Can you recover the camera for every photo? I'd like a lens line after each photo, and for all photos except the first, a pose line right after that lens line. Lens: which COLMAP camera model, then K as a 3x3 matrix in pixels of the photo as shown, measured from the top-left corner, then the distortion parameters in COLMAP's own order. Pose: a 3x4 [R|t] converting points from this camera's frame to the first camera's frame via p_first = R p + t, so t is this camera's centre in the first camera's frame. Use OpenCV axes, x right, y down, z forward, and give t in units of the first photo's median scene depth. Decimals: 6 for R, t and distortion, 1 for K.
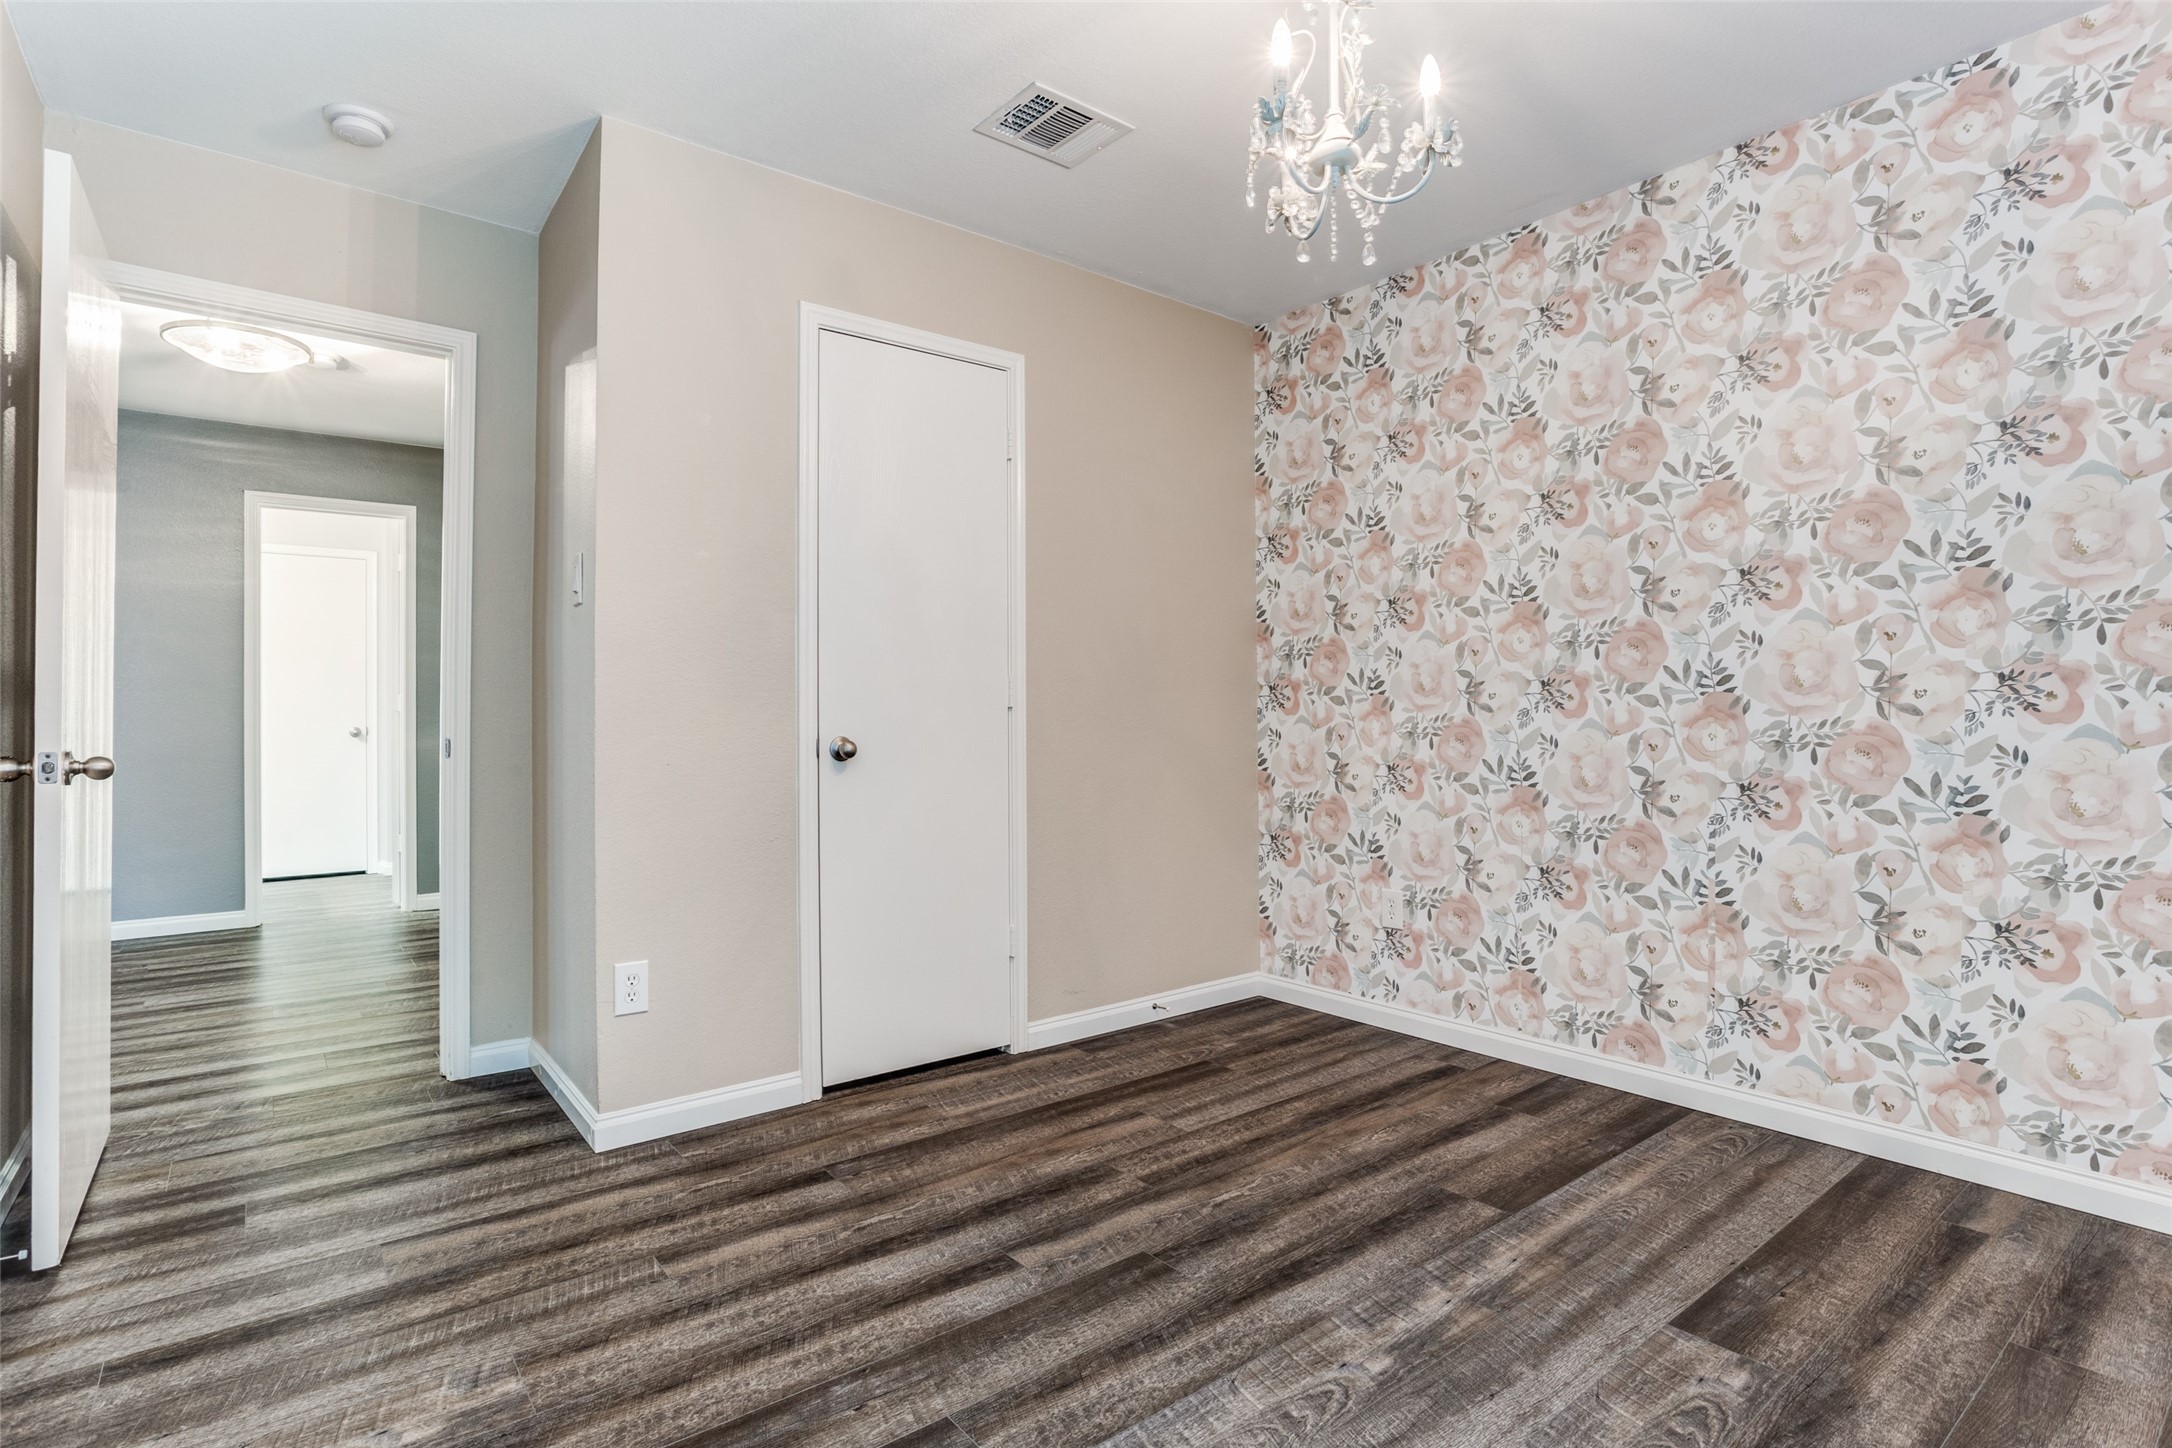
lens RADIAL K [[1051.2, 0, 1067.1], [0, 1051.2, 700.3], [0, 0, 1]] dist [-0.041950, 0.019921]
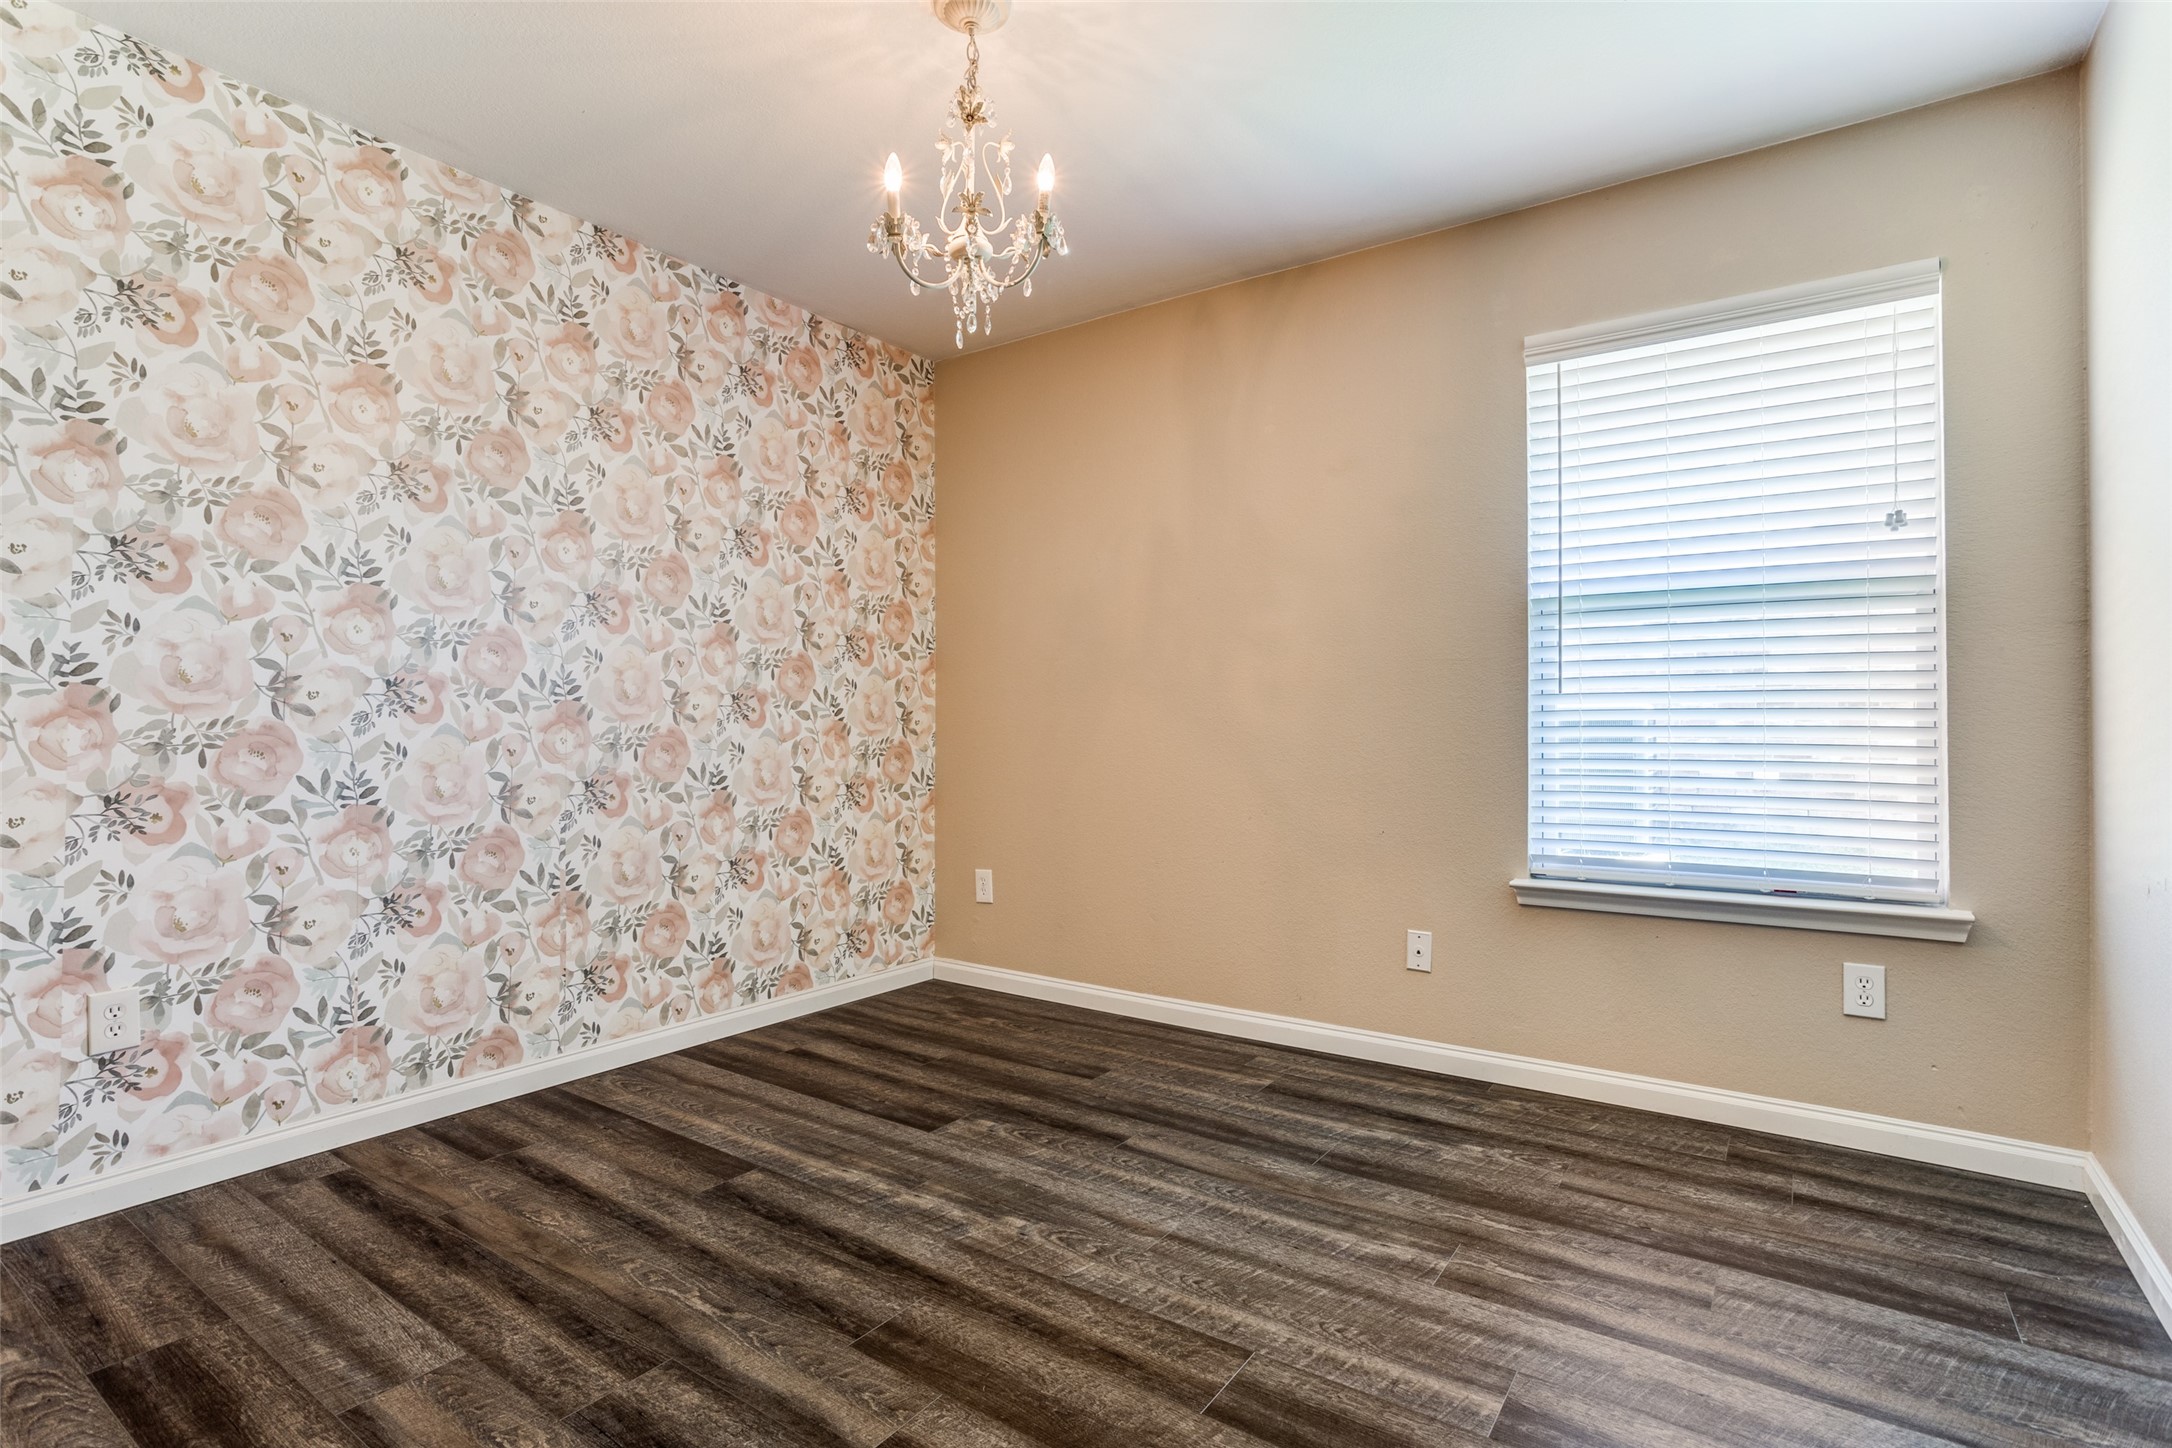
lens RADIAL K [[1074.4, 0, 1088.1], [0, 1074.4, 682.9], [0, 0, 1]] dist [-0.000755, 0.000827]
pose [[-0.294360, 0.028678, 0.955264, -0.648163], [-0.028335, 0.998848, -0.038718, 0.001911], [-0.955274, -0.038464, -0.293209, 0.816221]]
